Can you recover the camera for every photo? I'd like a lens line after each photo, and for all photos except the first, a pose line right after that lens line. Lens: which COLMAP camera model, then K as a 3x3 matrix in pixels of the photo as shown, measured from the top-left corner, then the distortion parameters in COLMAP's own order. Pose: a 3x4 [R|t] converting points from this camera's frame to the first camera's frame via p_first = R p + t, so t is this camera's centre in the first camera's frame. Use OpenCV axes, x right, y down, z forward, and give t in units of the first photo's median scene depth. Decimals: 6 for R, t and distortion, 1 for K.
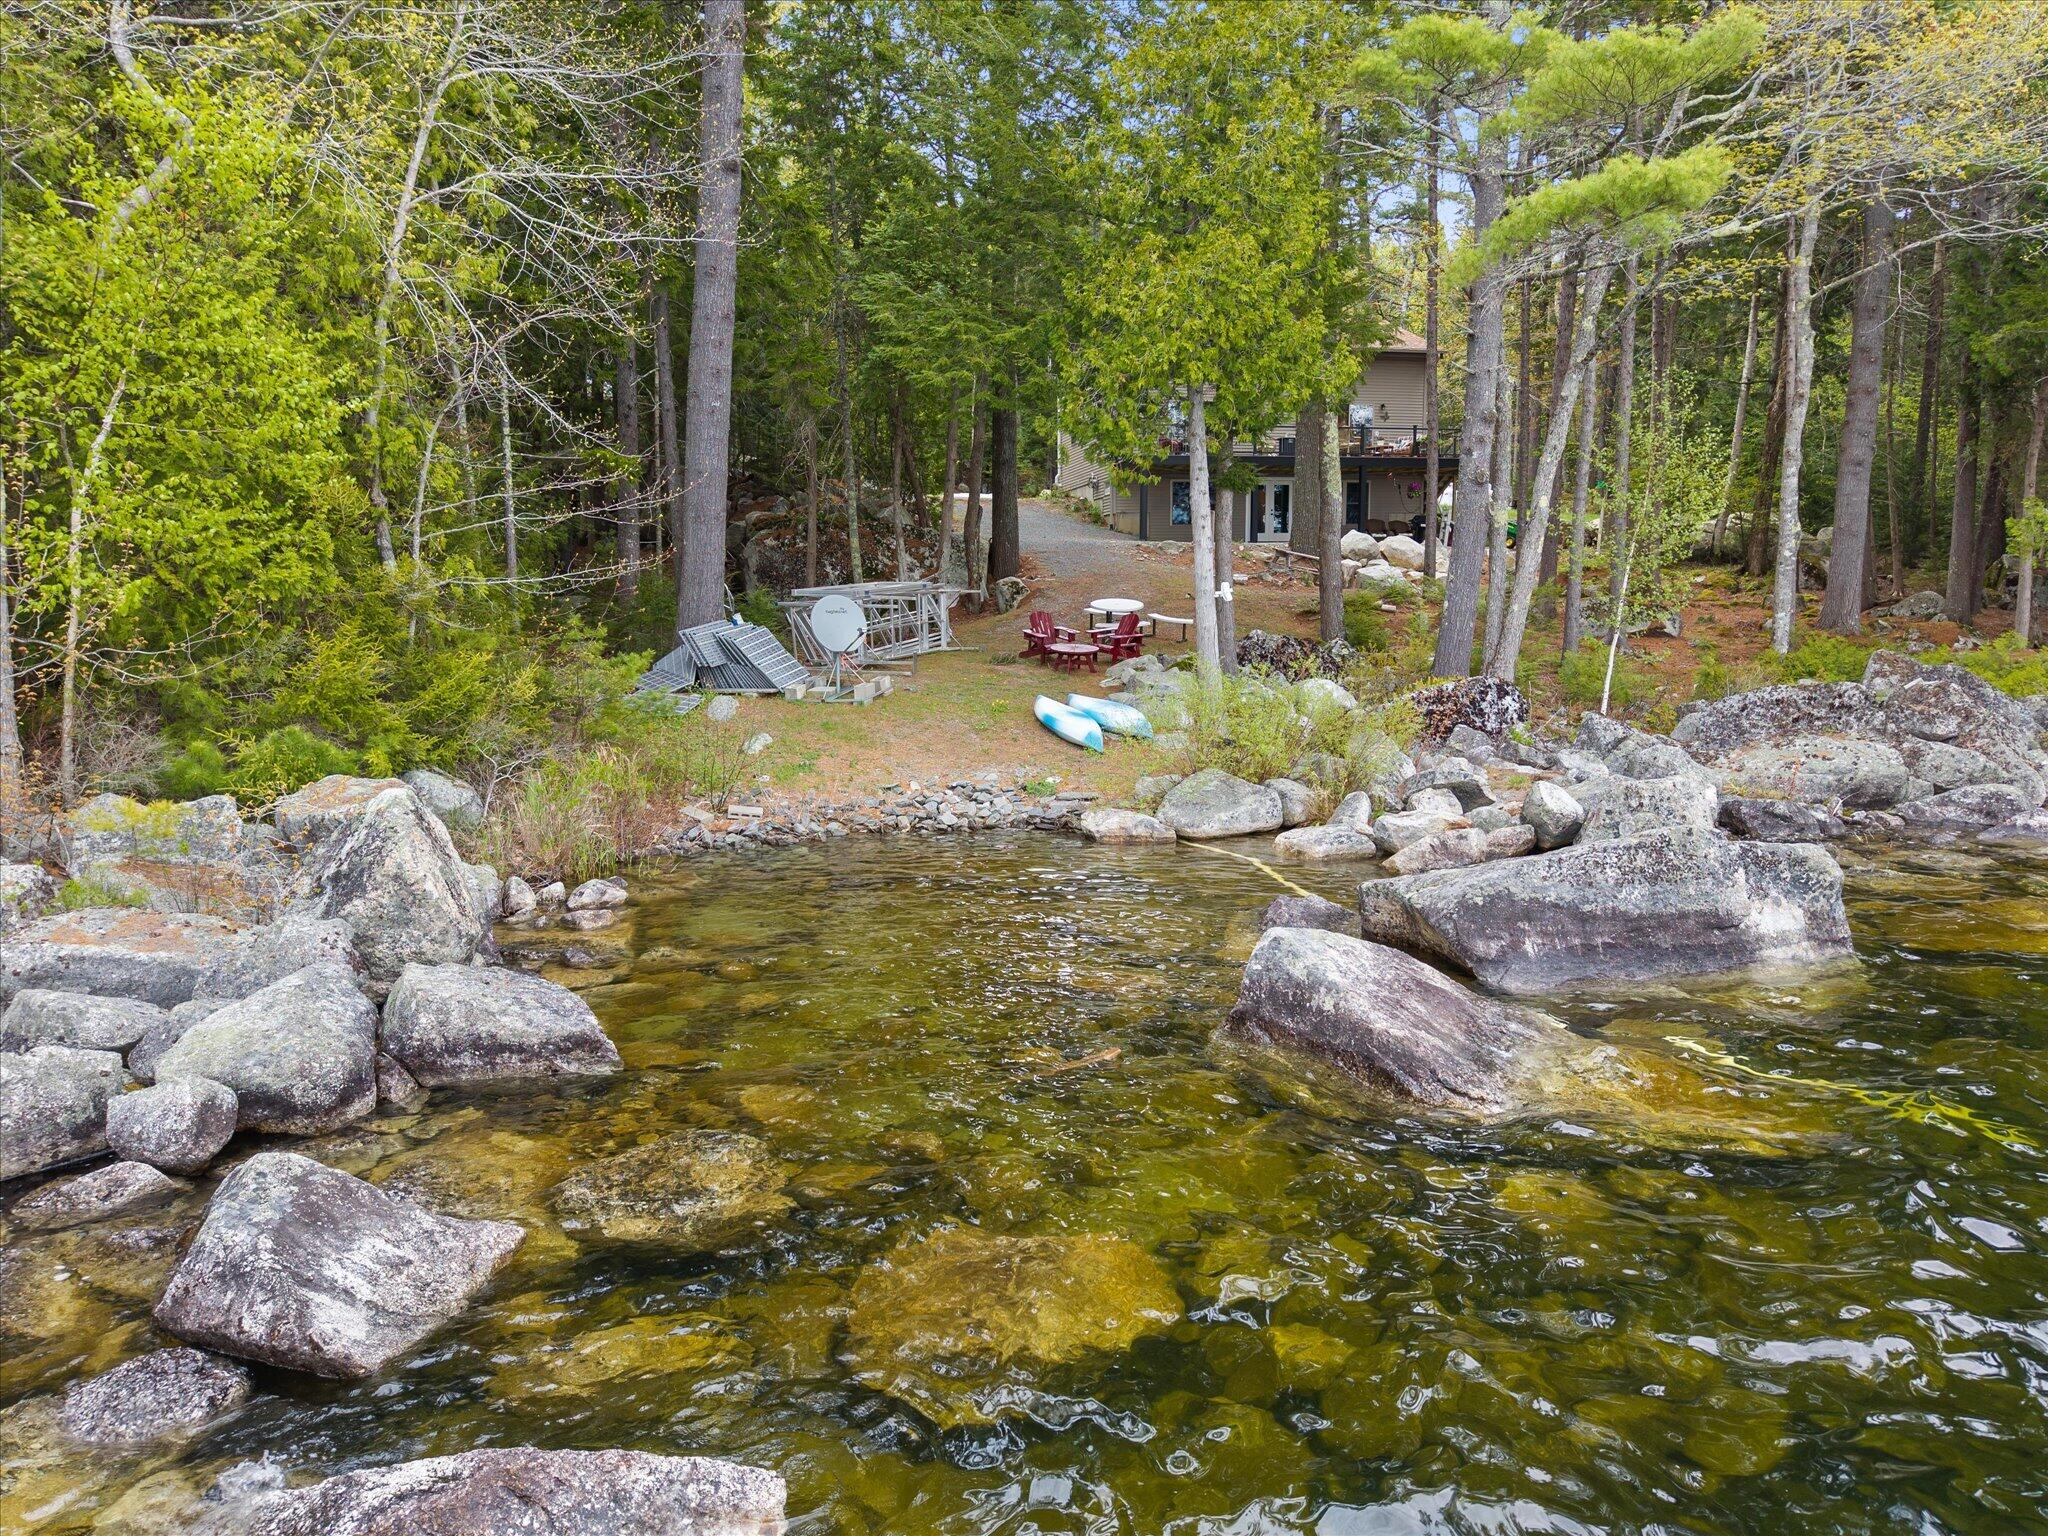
lens RADIAL K [[1358.4, 0, 1024.0], [0, 1358.4, 768.0], [0, 0, 1]] dist [-0.001334, -0.001982]
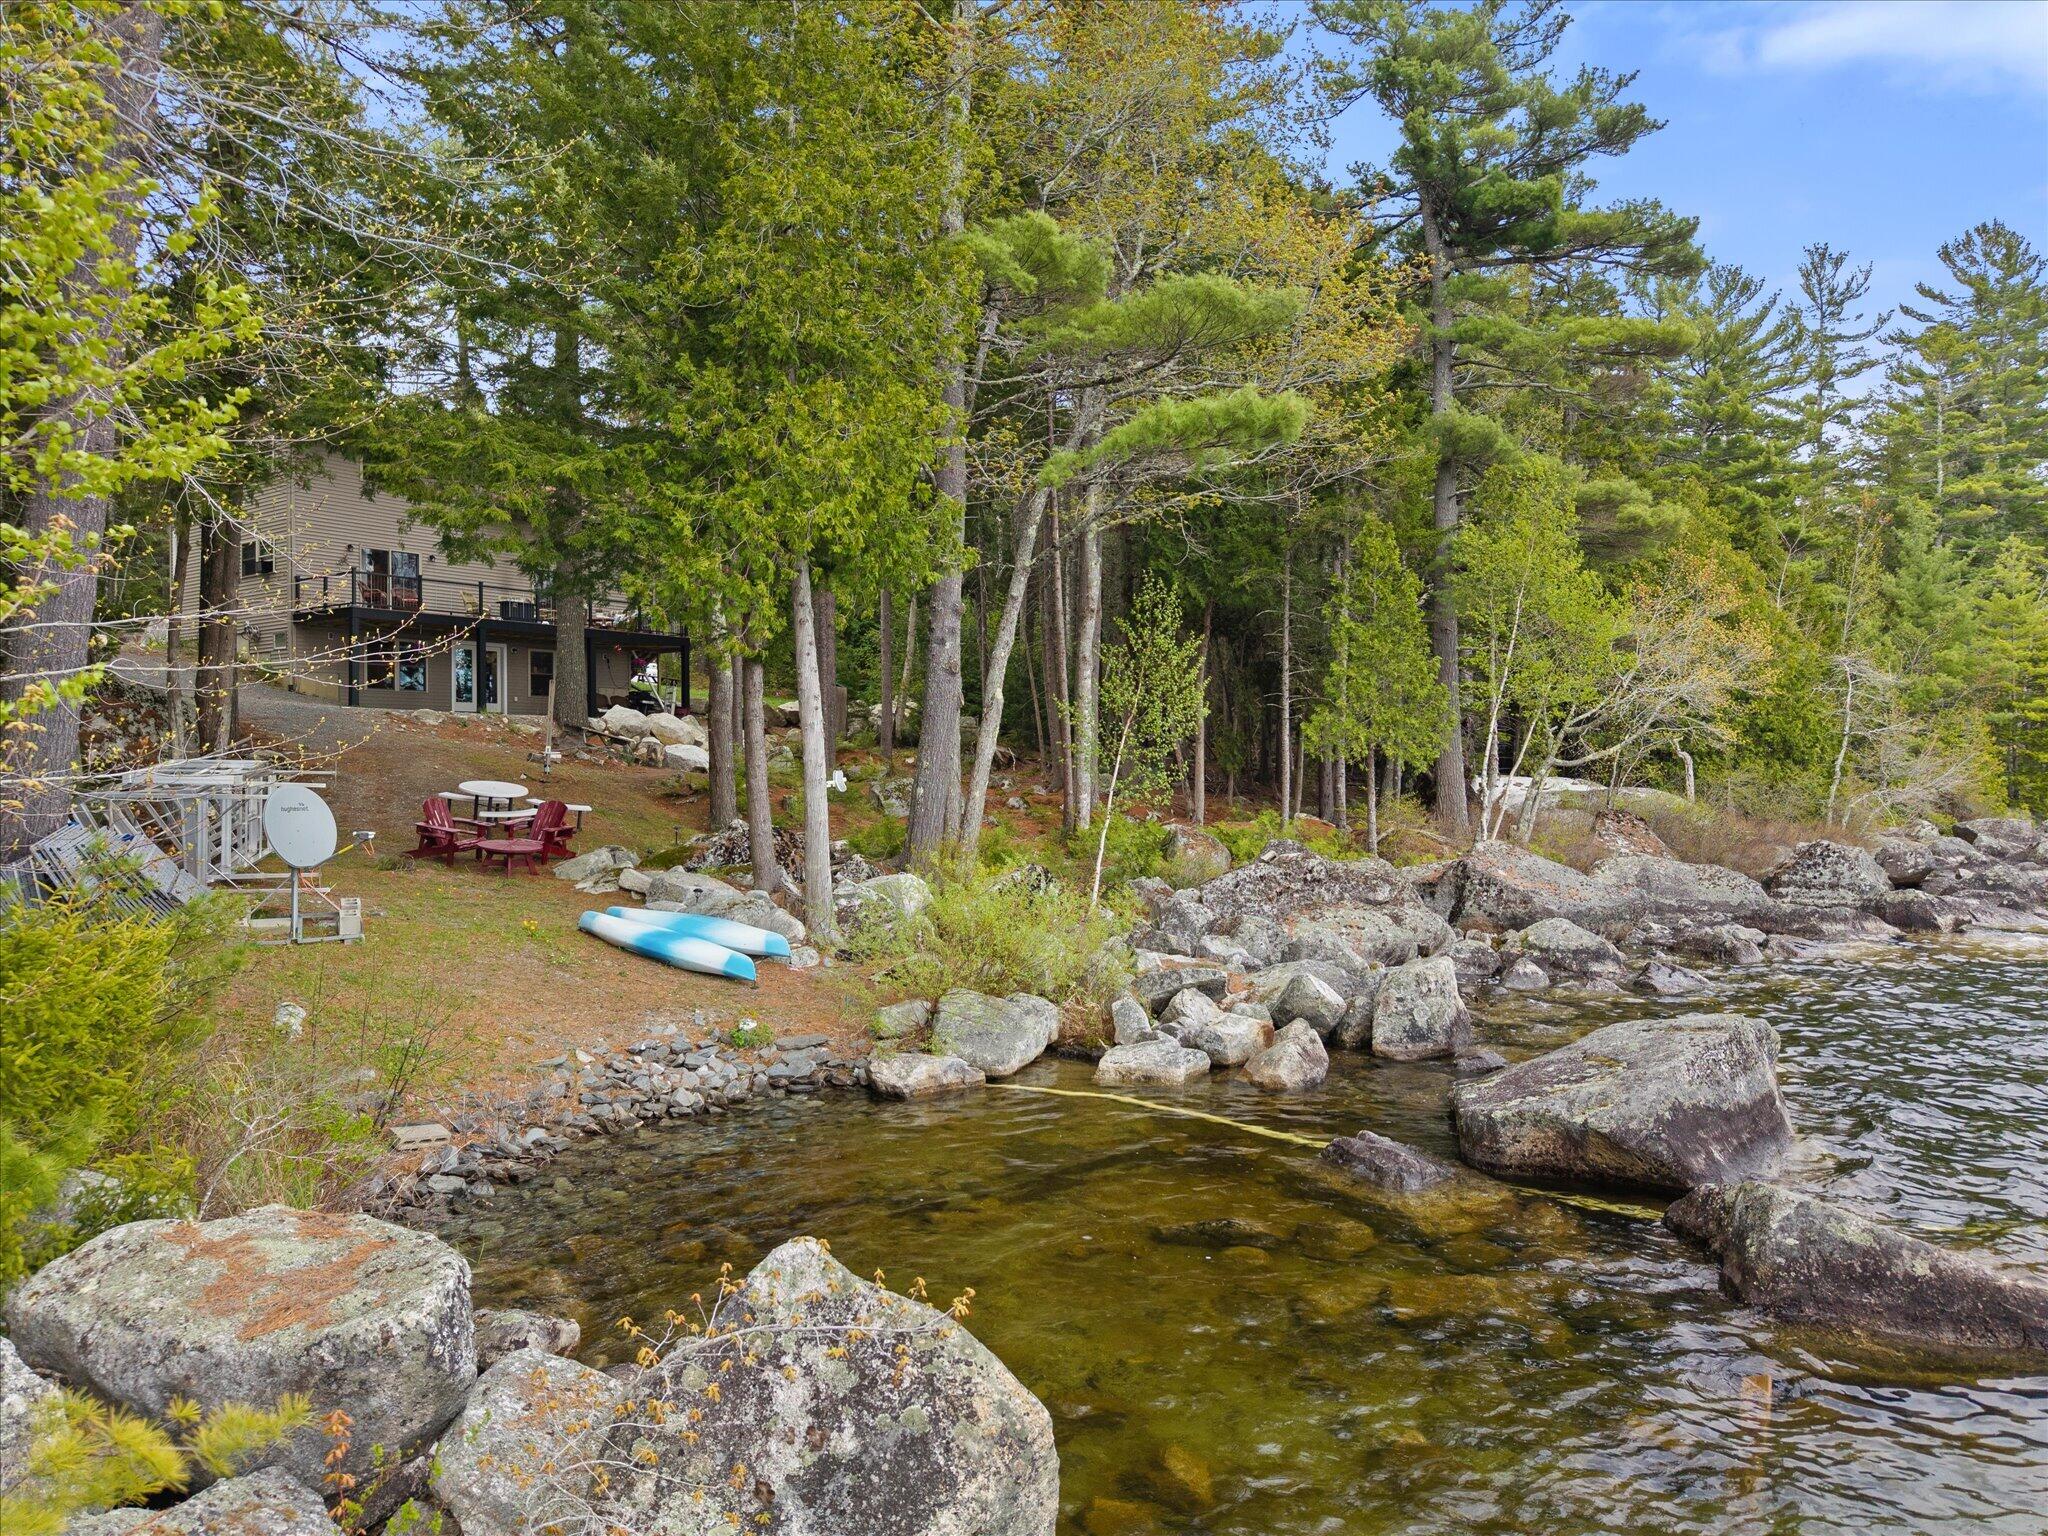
lens RADIAL K [[1358.4, 0, 1024.0], [0, 1358.4, 768.0], [0, 0, 1]] dist [-0.001334, -0.001982]
pose [[0.772374, 0.006481, 0.635135, -0.317864], [0.072671, 0.992480, -0.098501, -0.043361], [-0.630997, 0.122236, 0.766094, 0.252471]]
